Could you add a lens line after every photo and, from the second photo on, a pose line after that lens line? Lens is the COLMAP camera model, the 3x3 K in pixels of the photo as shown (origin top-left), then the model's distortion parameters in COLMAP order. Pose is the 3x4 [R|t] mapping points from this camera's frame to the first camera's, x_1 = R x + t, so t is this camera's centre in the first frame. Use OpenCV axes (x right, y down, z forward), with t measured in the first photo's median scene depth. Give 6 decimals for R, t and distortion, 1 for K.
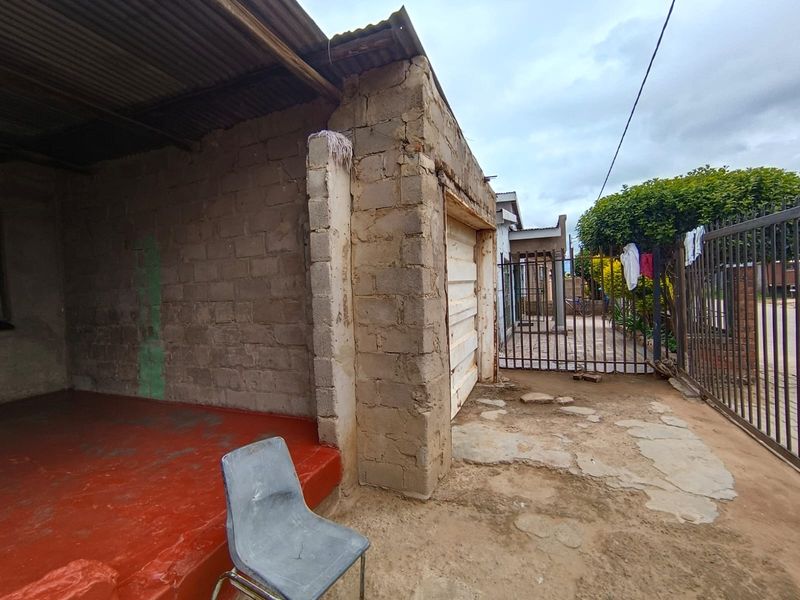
lens RADIAL K [[380.3, 0, 410.3], [0, 380.3, 295.5], [0, 0, 1]] dist [-0.016077, -0.000533]
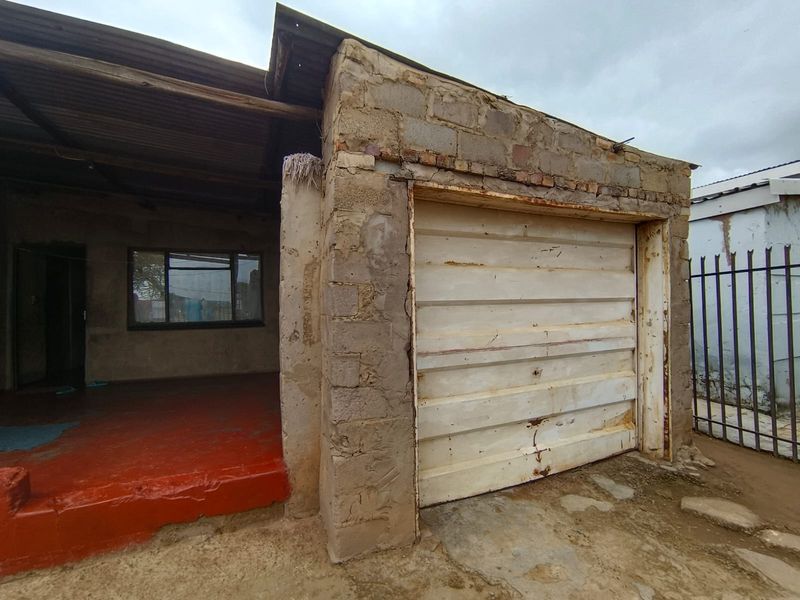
lens RADIAL K [[365.2, 0, 400.0], [0, 365.2, 300.0], [0, 0, 1]] dist [-0.016029, 0.015786]
pose [[0.701737, 0.012302, -0.712330, 0.435290], [-0.030142, 0.999468, -0.012433, -0.020547], [0.711798, 0.030196, 0.701734, 0.322504]]
